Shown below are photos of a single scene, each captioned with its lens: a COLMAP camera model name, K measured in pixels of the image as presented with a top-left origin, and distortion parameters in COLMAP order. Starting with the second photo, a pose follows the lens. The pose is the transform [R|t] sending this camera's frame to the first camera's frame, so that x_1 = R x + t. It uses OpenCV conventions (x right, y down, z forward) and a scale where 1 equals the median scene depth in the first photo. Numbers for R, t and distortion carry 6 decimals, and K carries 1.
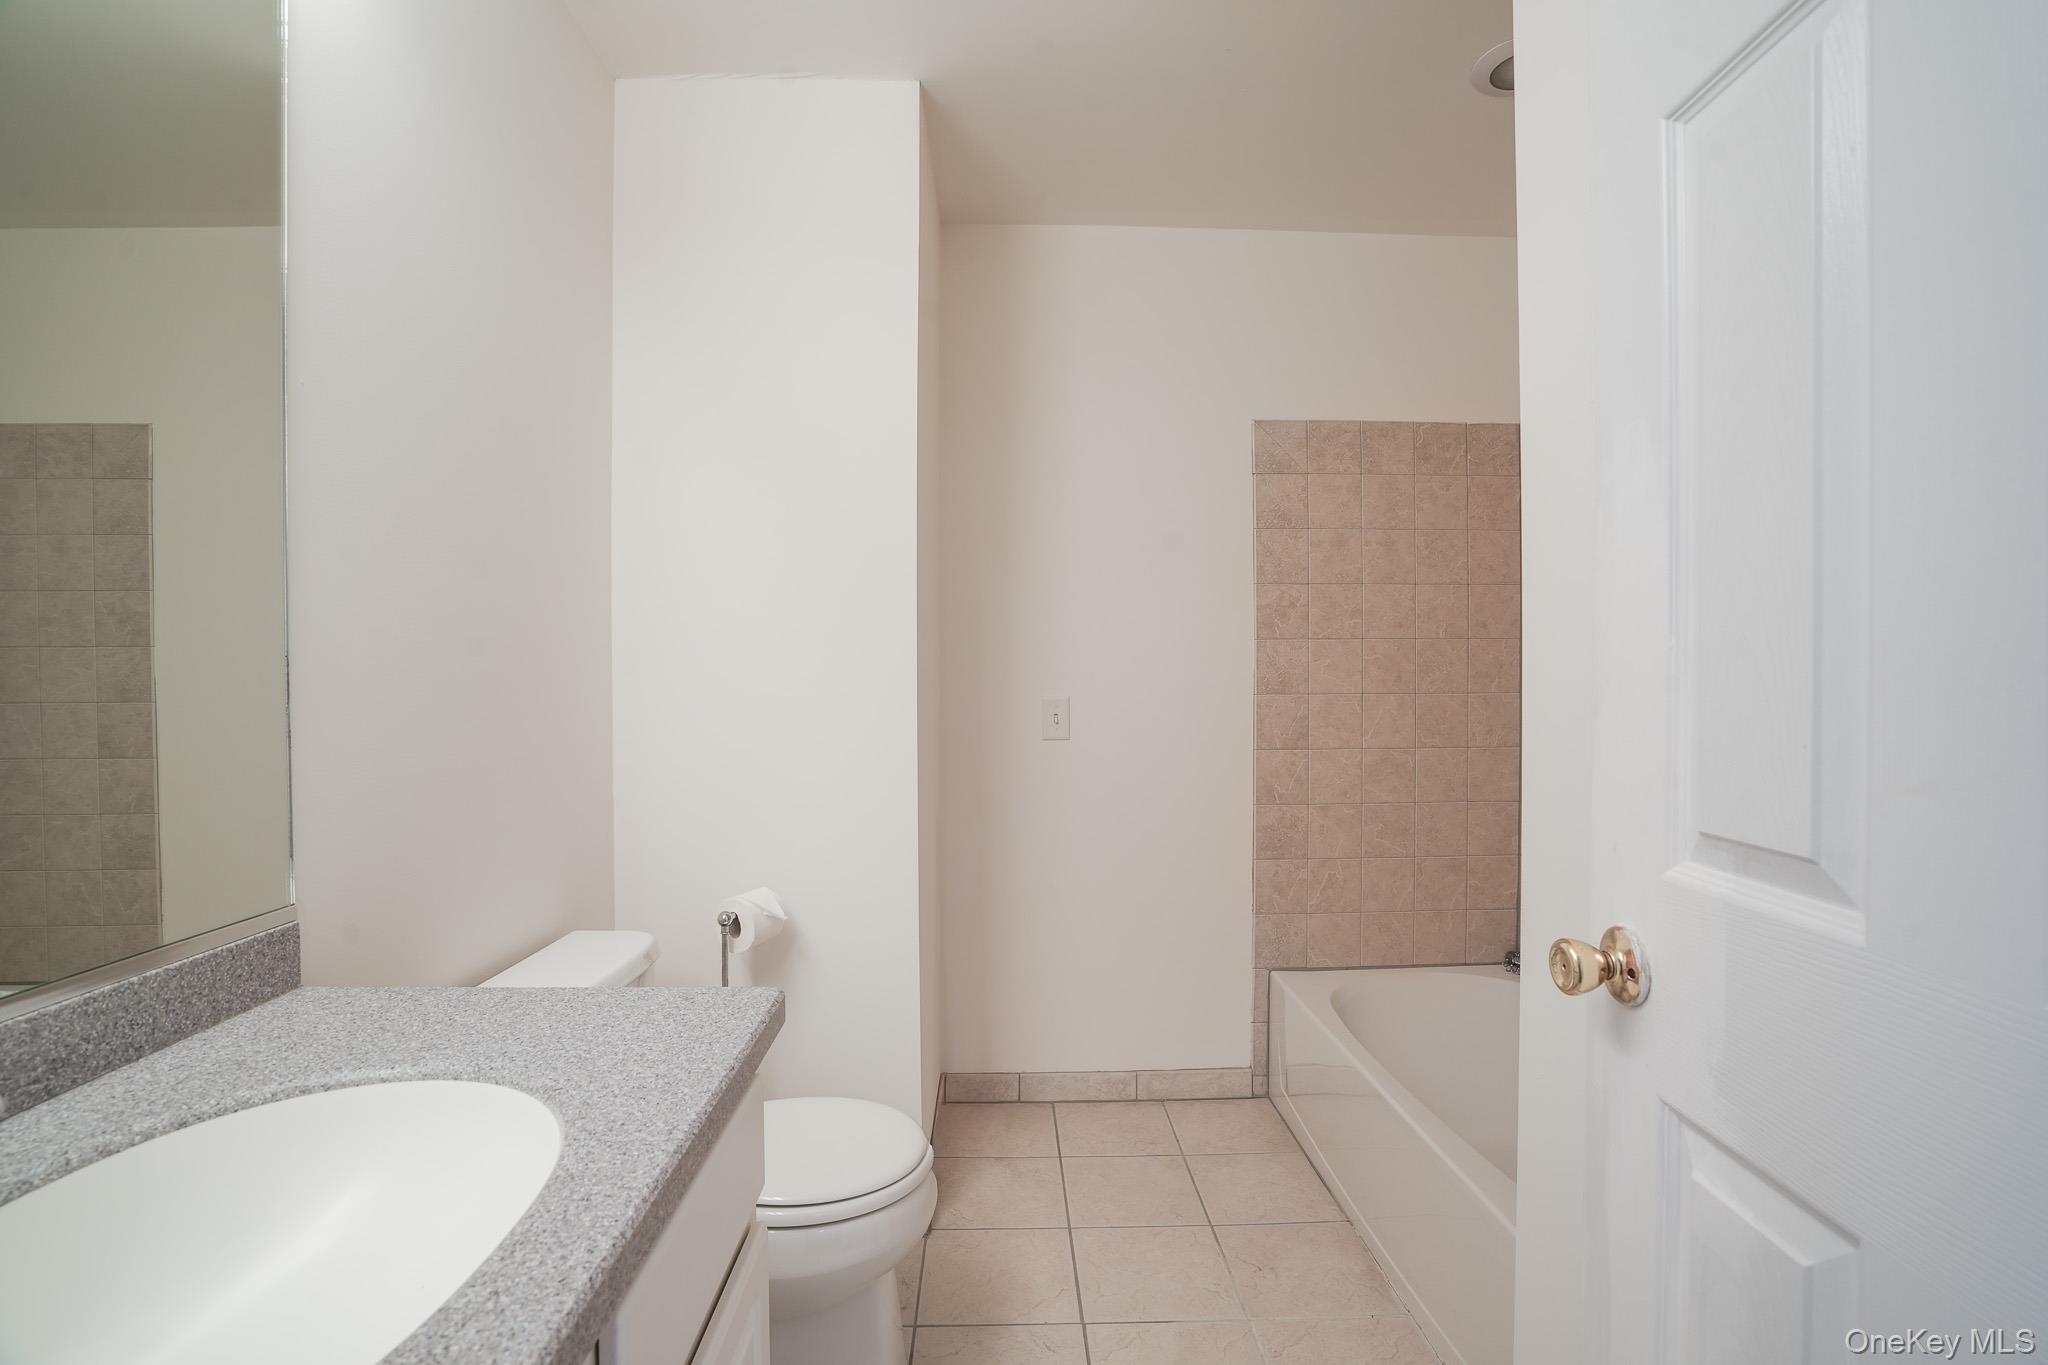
lens RADIAL K [[951.7, 0, 1020.2], [0, 951.7, 684.6], [0, 0, 1]] dist [-0.056430, 0.022612]
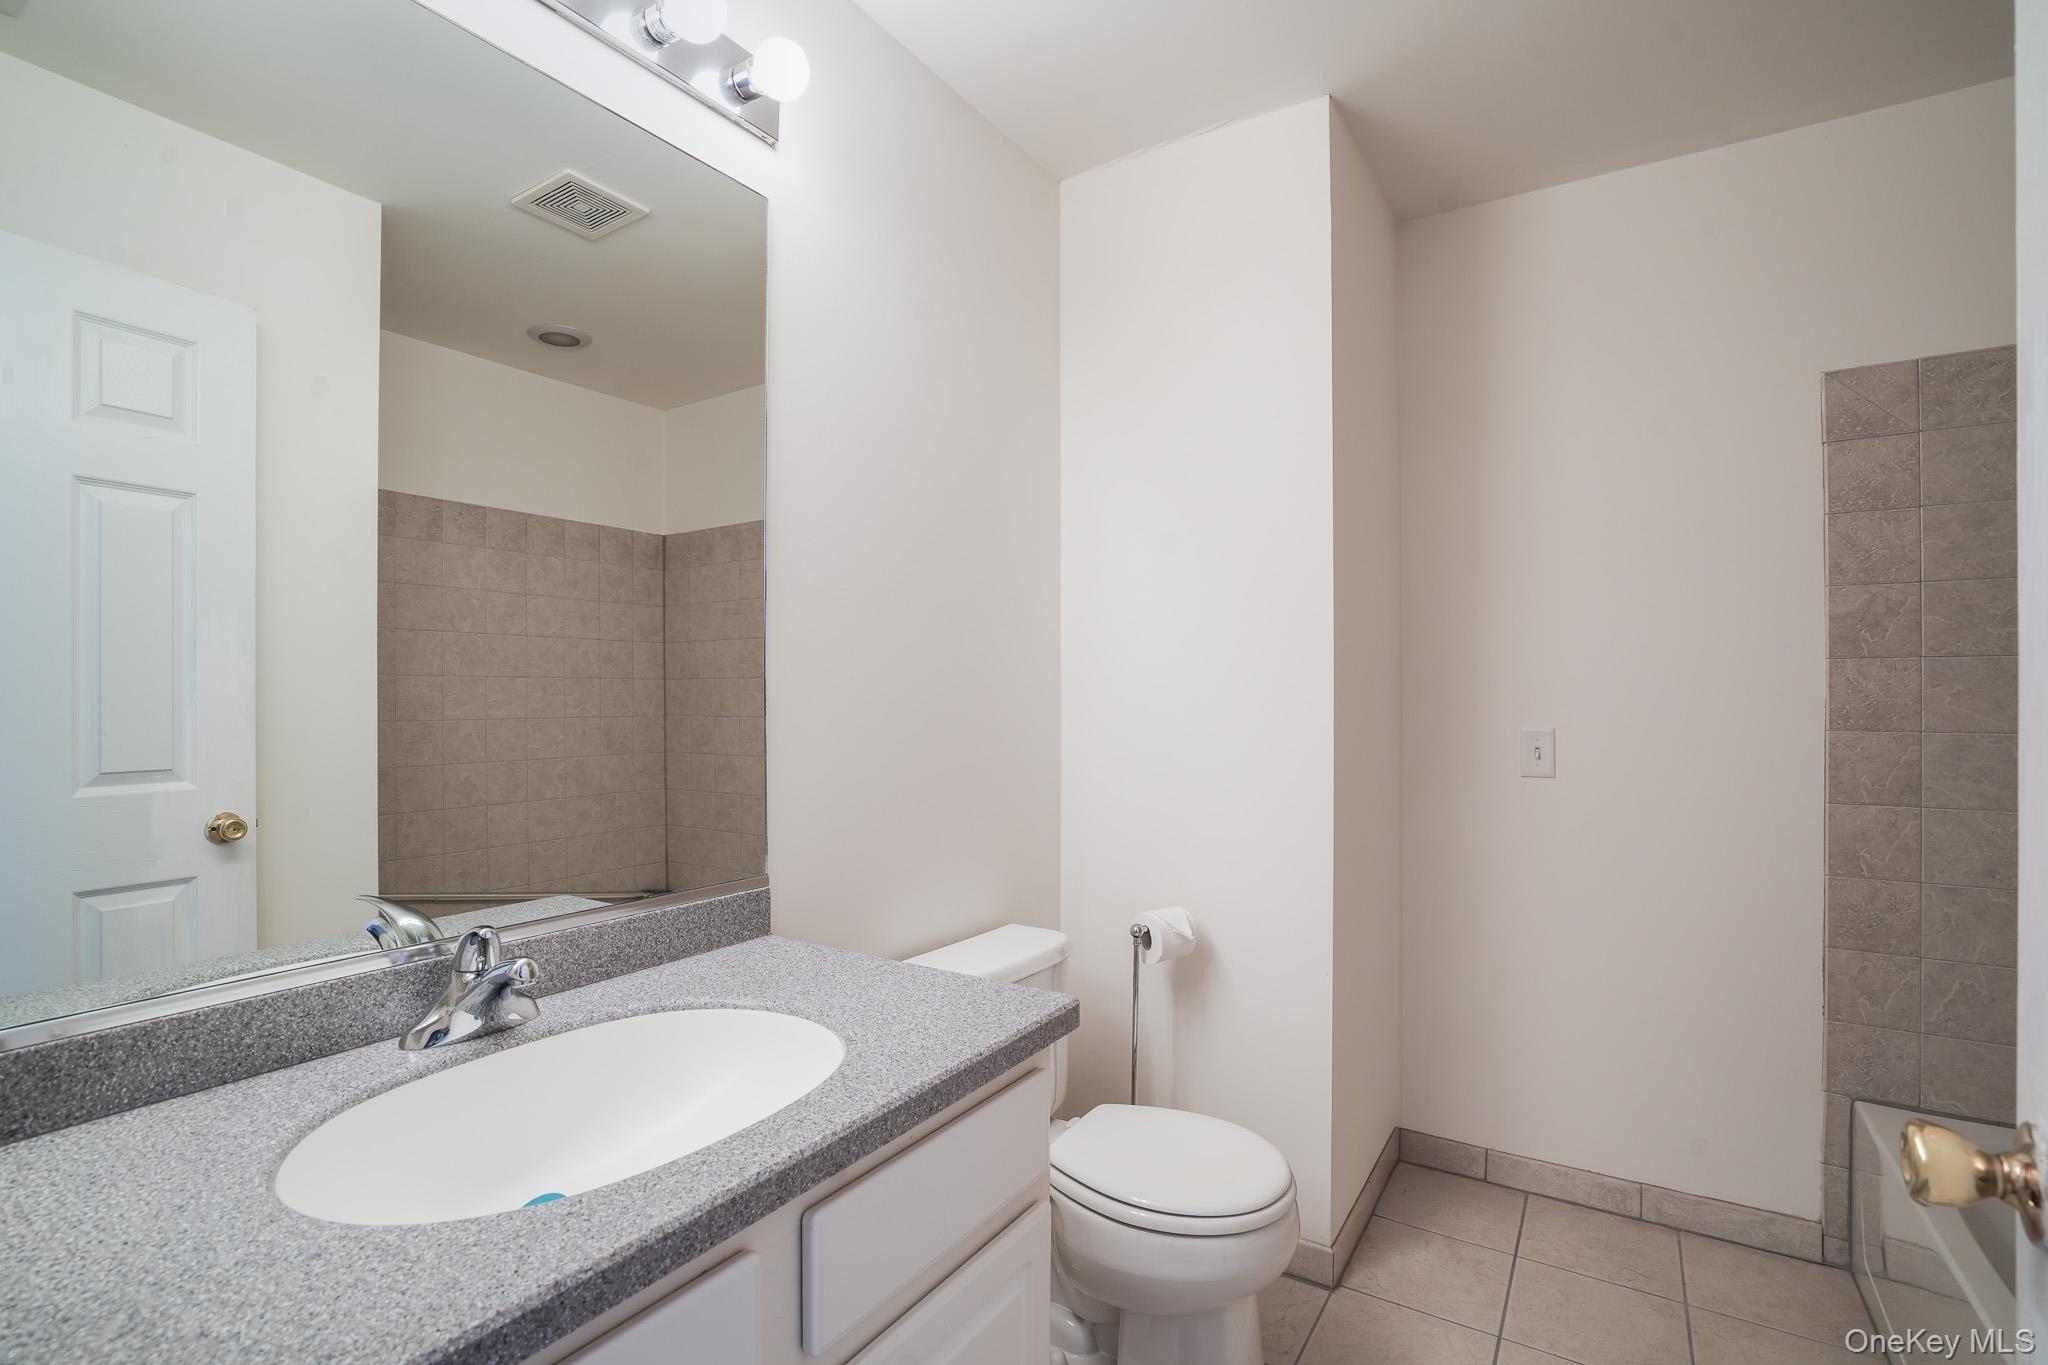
lens RADIAL K [[951.7, 0, 1020.2], [0, 951.7, 684.6], [0, 0, 1]] dist [-0.056430, 0.022612]
pose [[0.825532, -0.002758, -0.564349, 0.140996], [-0.007146, 0.999857, -0.015339, -0.011487], [0.564310, 0.016696, 0.825394, 0.018600]]
